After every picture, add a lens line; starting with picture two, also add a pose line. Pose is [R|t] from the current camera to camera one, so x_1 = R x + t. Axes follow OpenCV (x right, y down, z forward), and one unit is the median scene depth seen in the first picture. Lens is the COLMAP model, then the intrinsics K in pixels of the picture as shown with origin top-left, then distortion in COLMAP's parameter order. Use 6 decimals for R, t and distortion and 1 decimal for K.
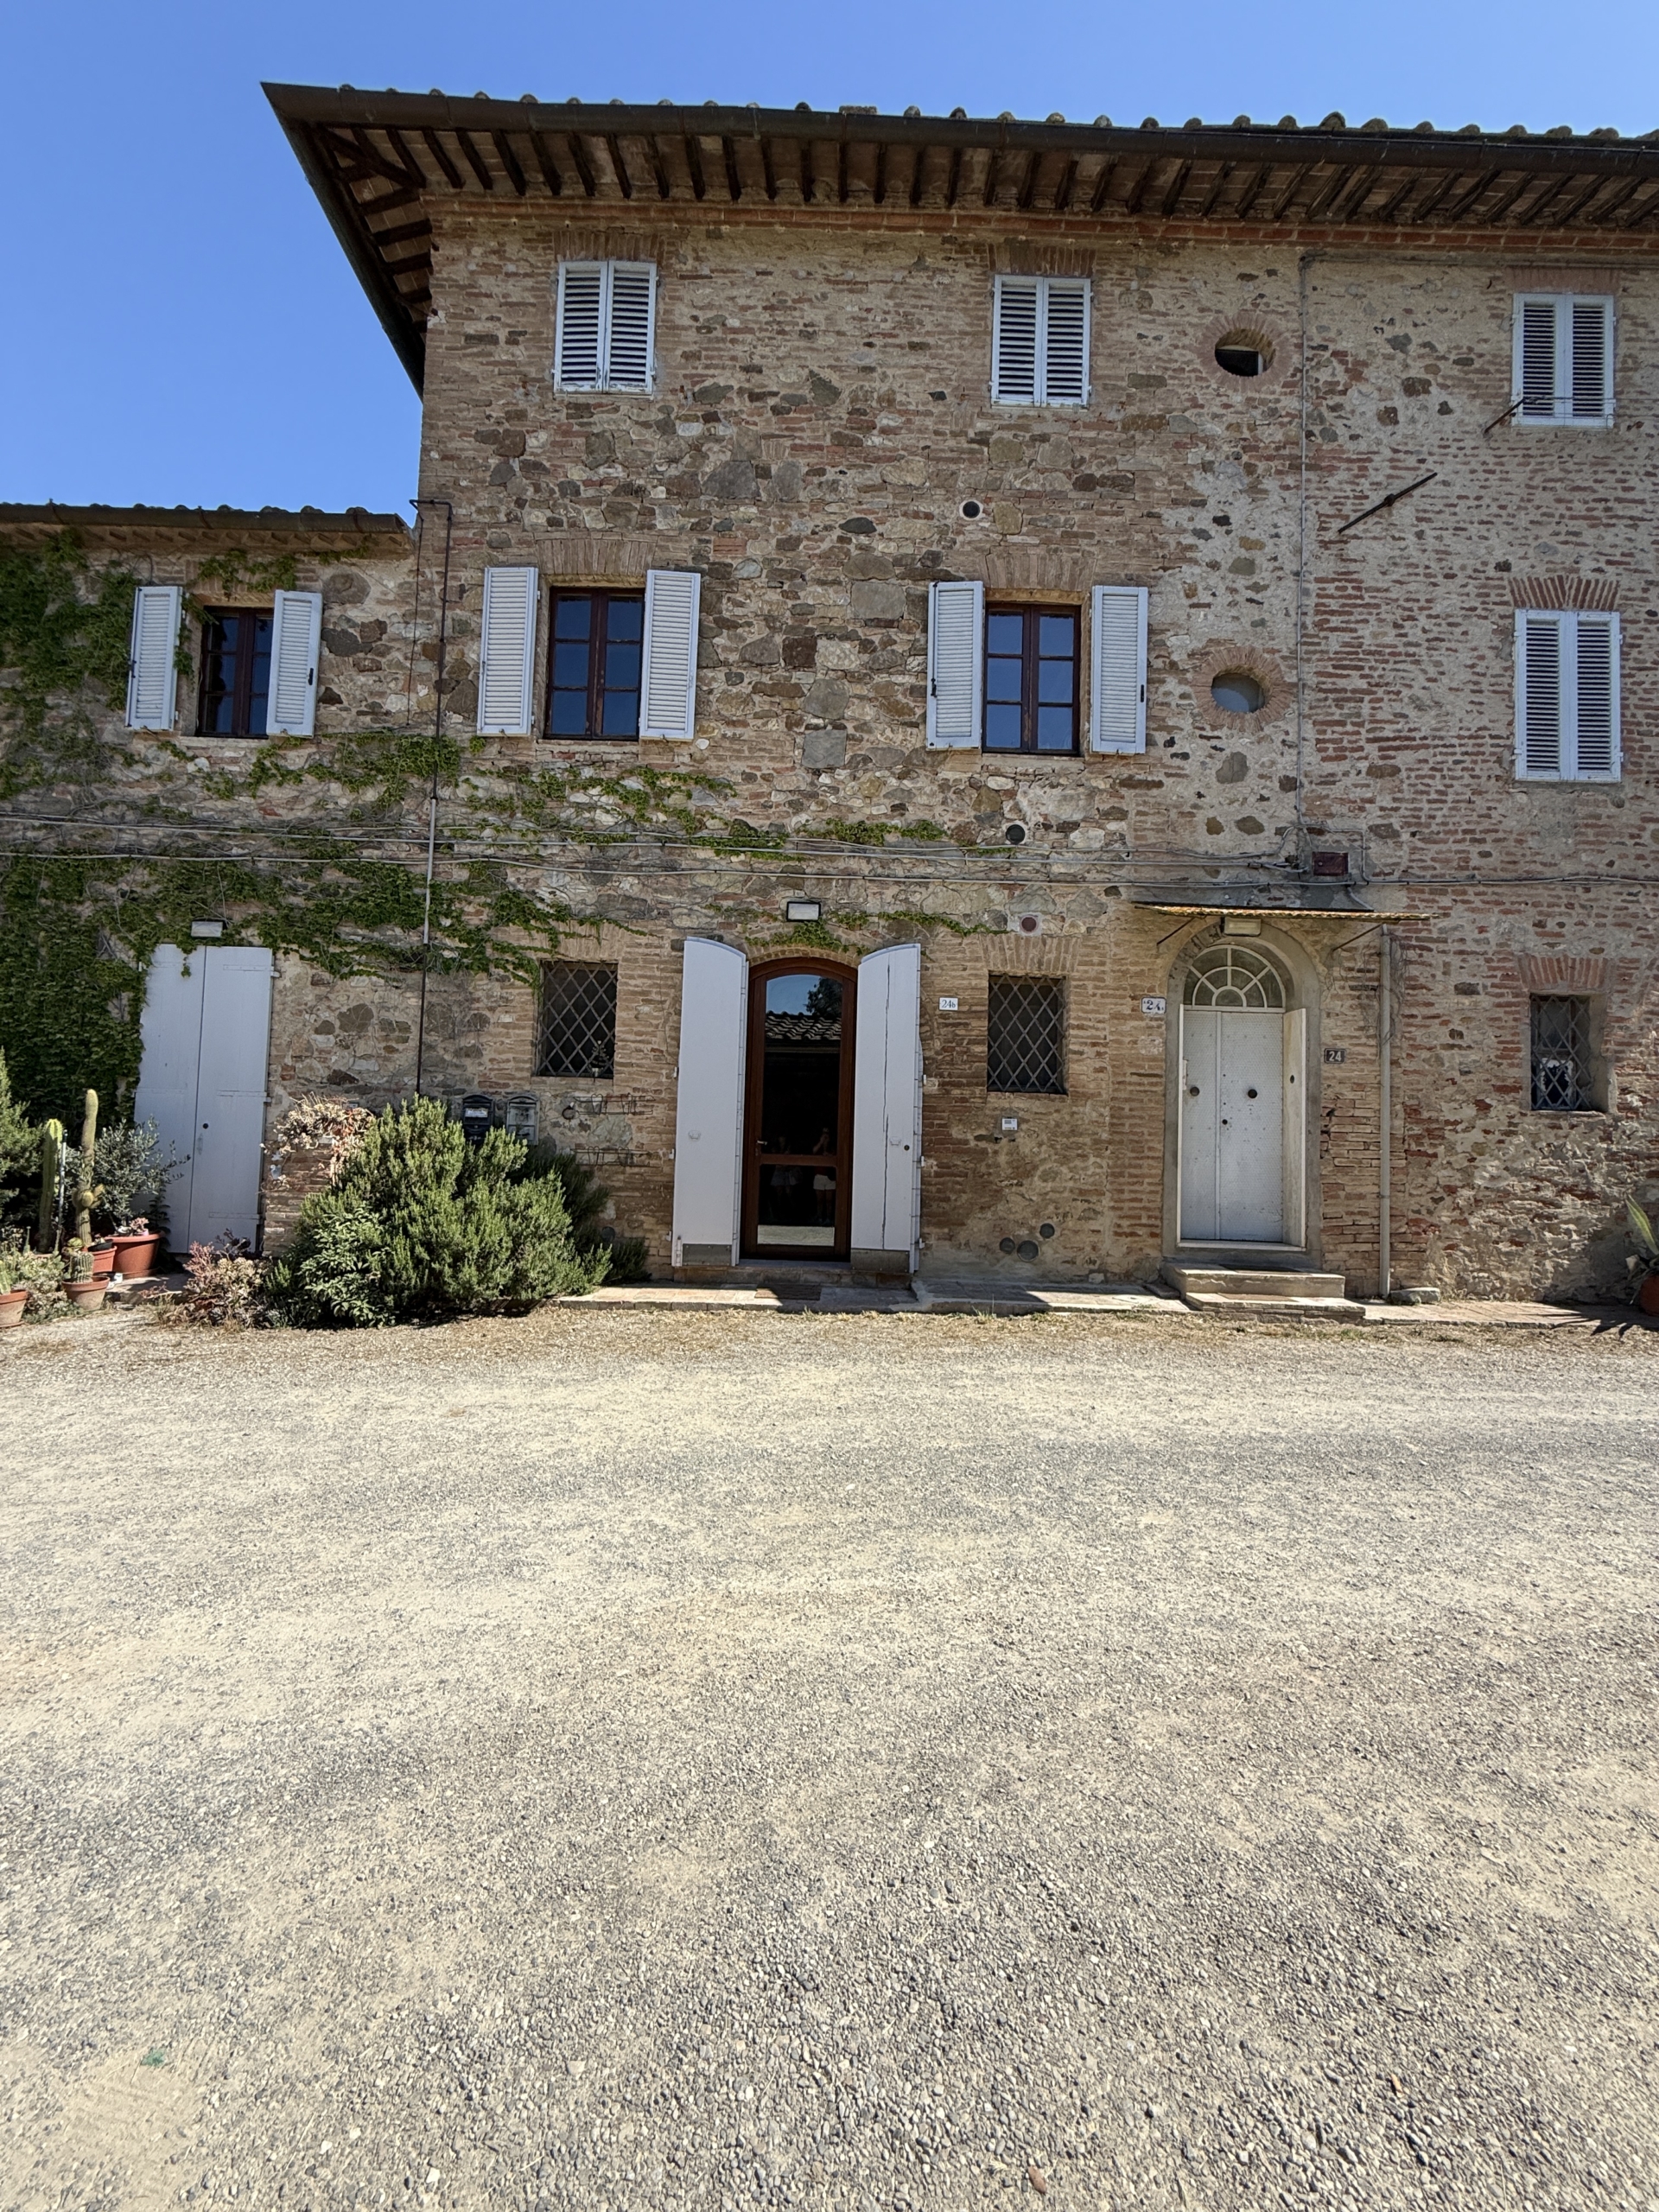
lens RADIAL K [[884.8, 0, 827.5], [0, 884.8, 1105.2], [0, 0, 1]] dist [-0.000507, 0.000226]
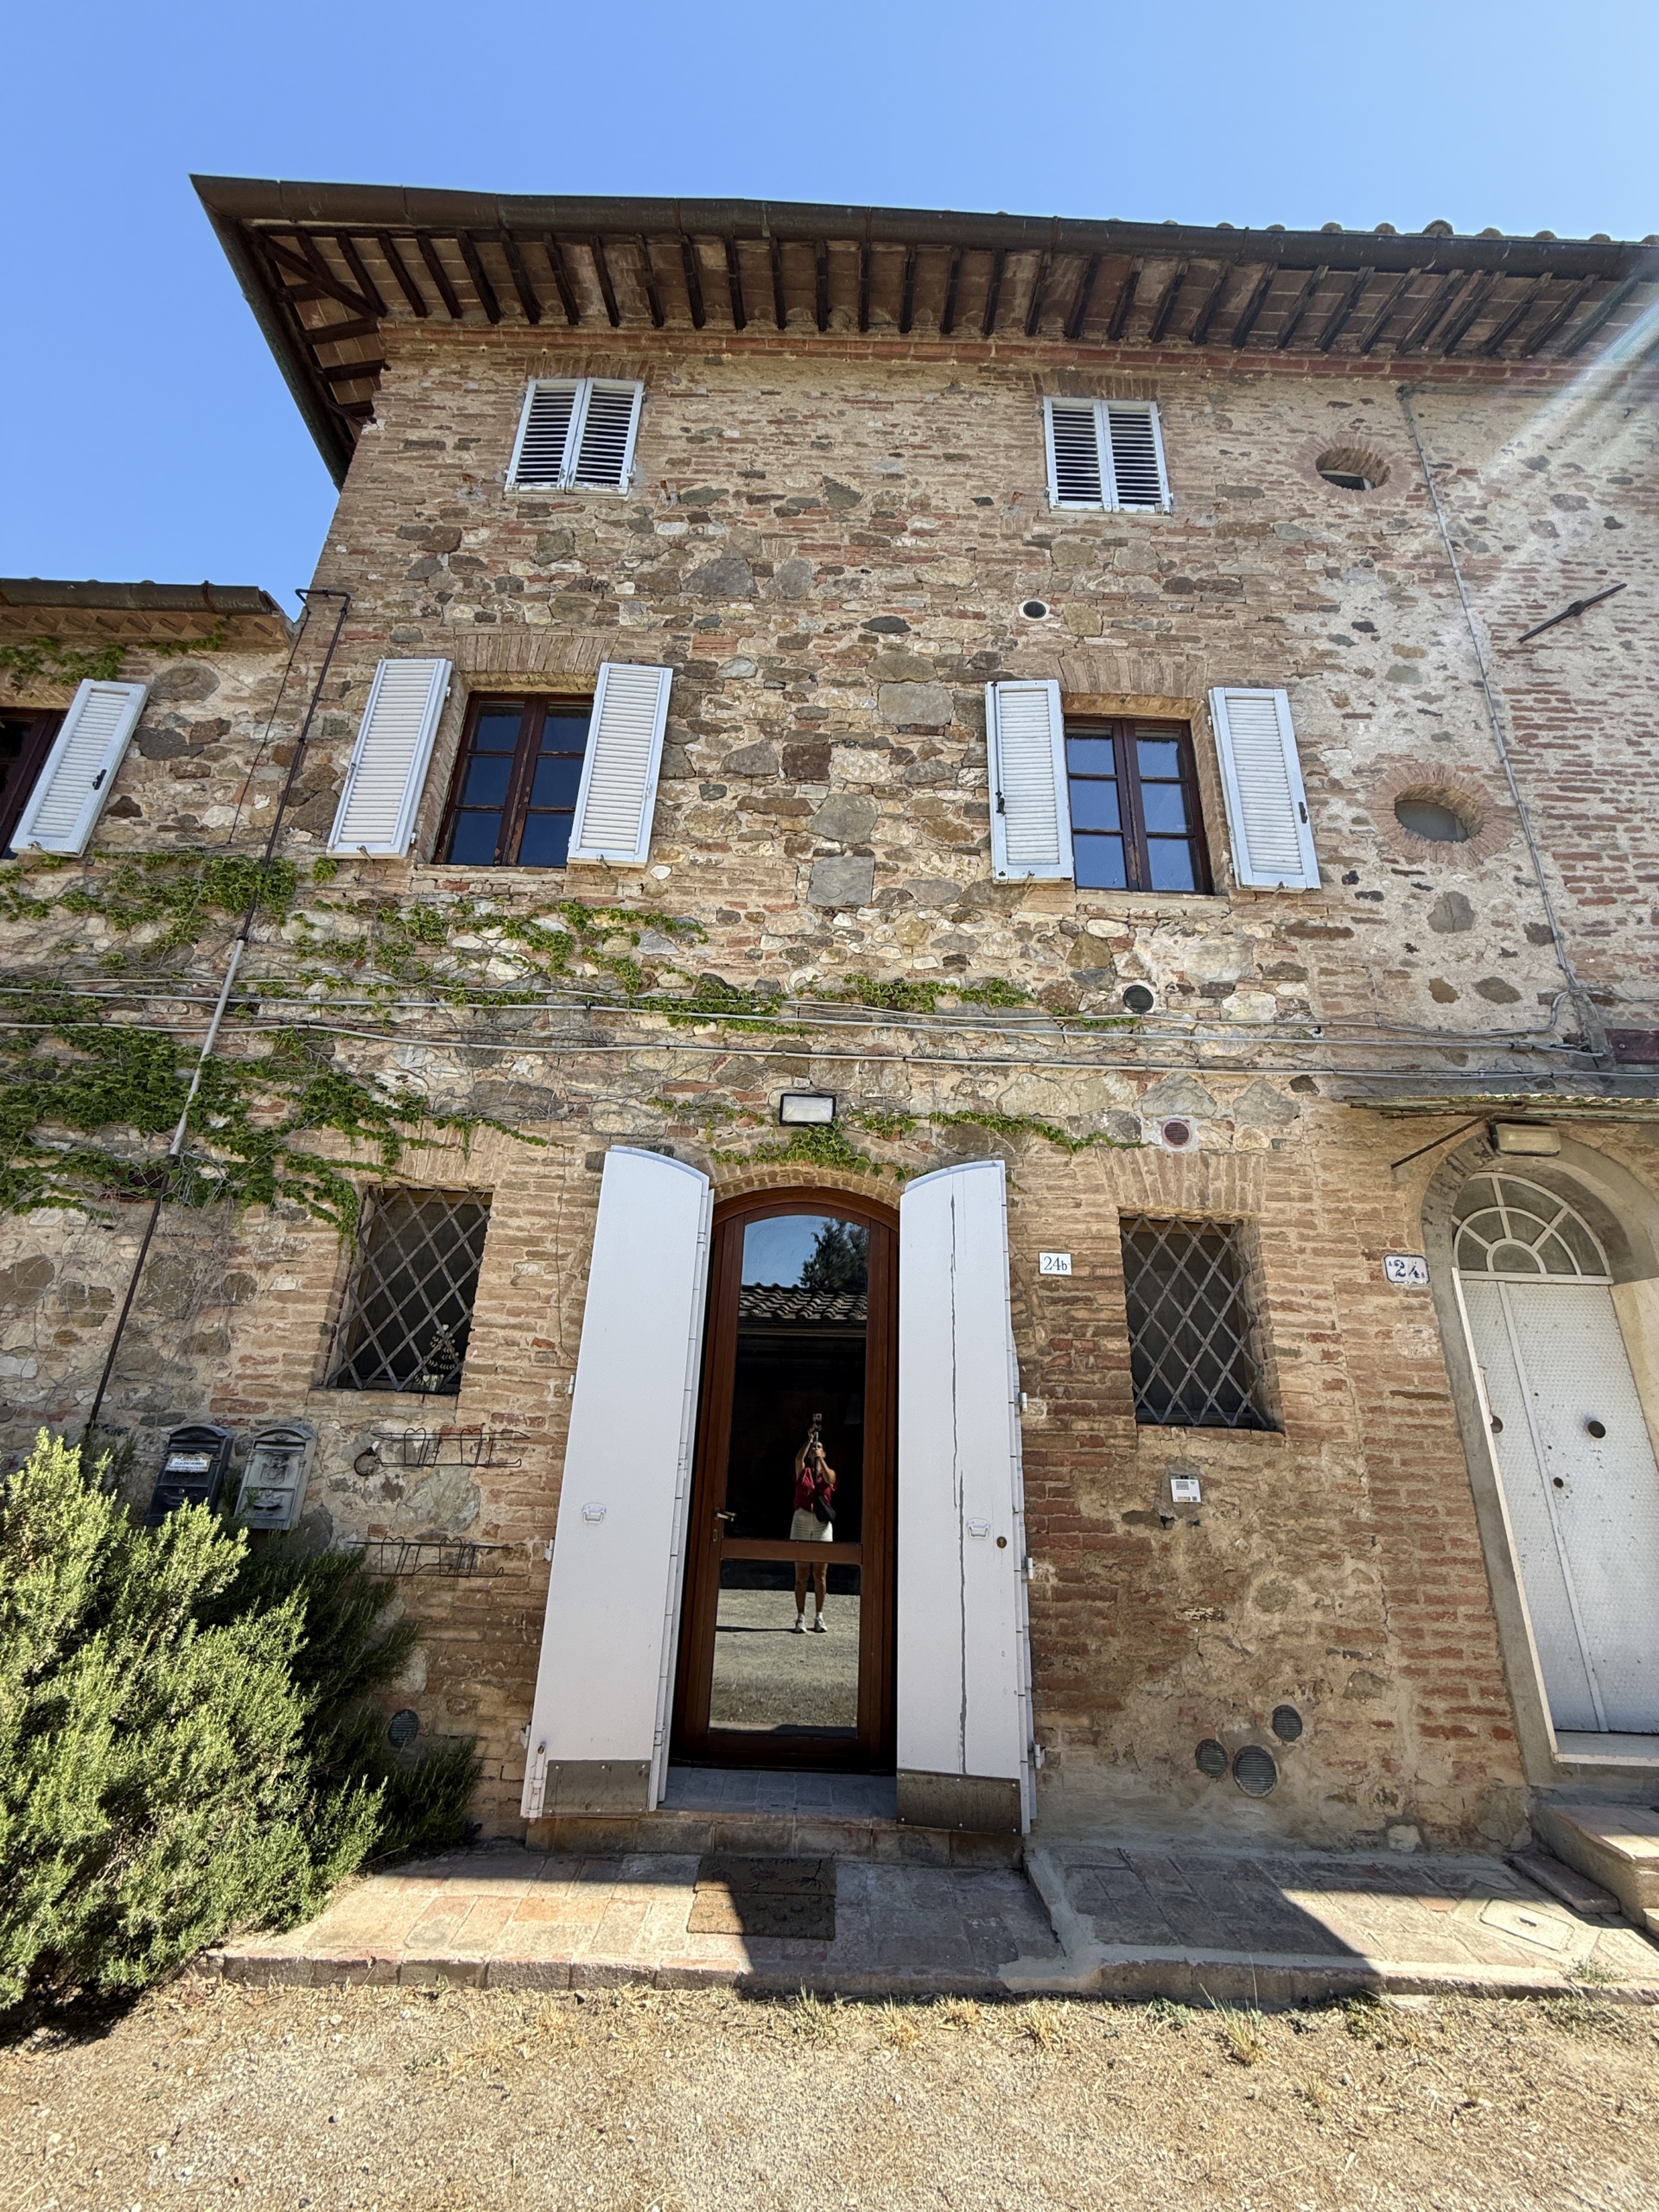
lens RADIAL K [[884.8, 0, 825.2], [0, 884.8, 1100.2], [0, 0, 1]] dist [-0.000507, 0.000226]
pose [[0.999955, 0.008638, 0.004043, -0.017358], [-0.006971, 0.951256, -0.308325, -0.036217], [-0.006509, 0.308282, 0.951273, 0.411244]]
